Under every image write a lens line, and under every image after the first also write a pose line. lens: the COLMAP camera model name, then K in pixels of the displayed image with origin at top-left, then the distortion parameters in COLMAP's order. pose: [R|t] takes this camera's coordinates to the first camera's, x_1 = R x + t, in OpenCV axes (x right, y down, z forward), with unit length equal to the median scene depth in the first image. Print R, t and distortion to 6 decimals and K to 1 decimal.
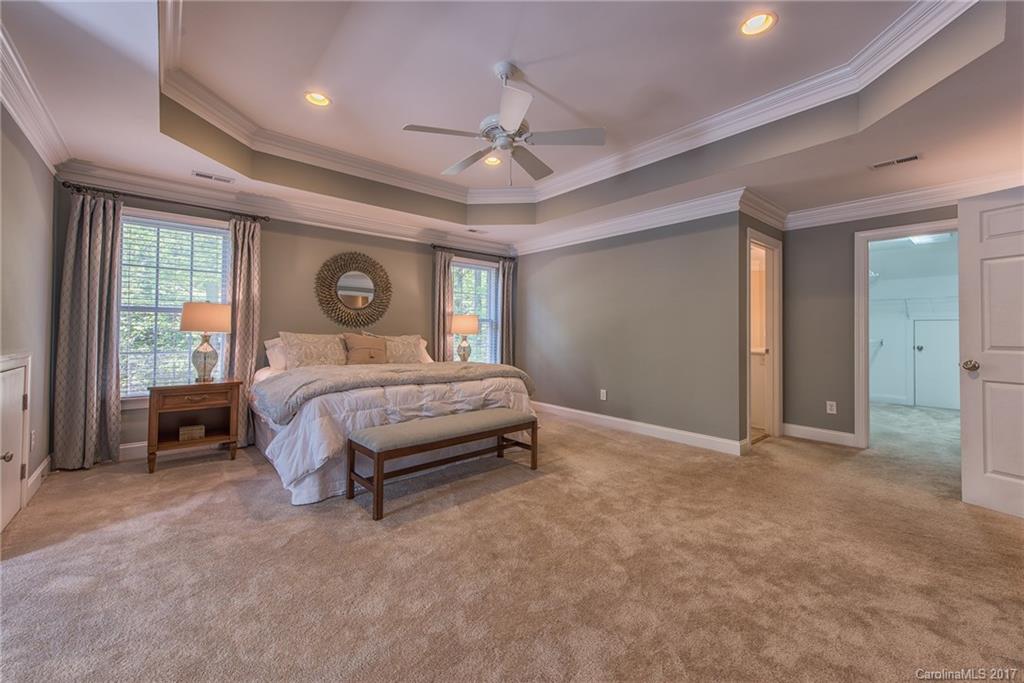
lens RADIAL K [[399.2, 0, 512.0], [0, 399.2, 341.5], [0, 0, 1]] dist [0.009940, -0.000224]
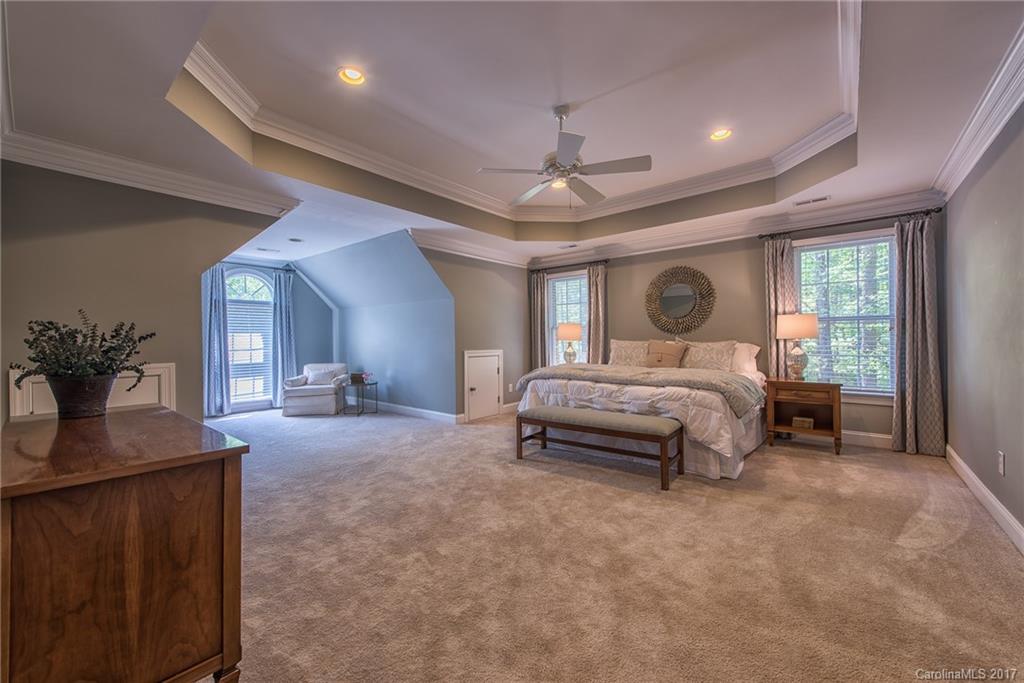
lens RADIAL K [[399.2, 0, 512.0], [0, 399.2, 341.5], [0, 0, 1]] dist [0.009940, -0.000224]
pose [[0.181315, -0.004440, -0.983415, 0.848511], [-0.004309, 0.999977, -0.005310, -0.008450], [0.983416, 0.005200, 0.181291, 0.477539]]
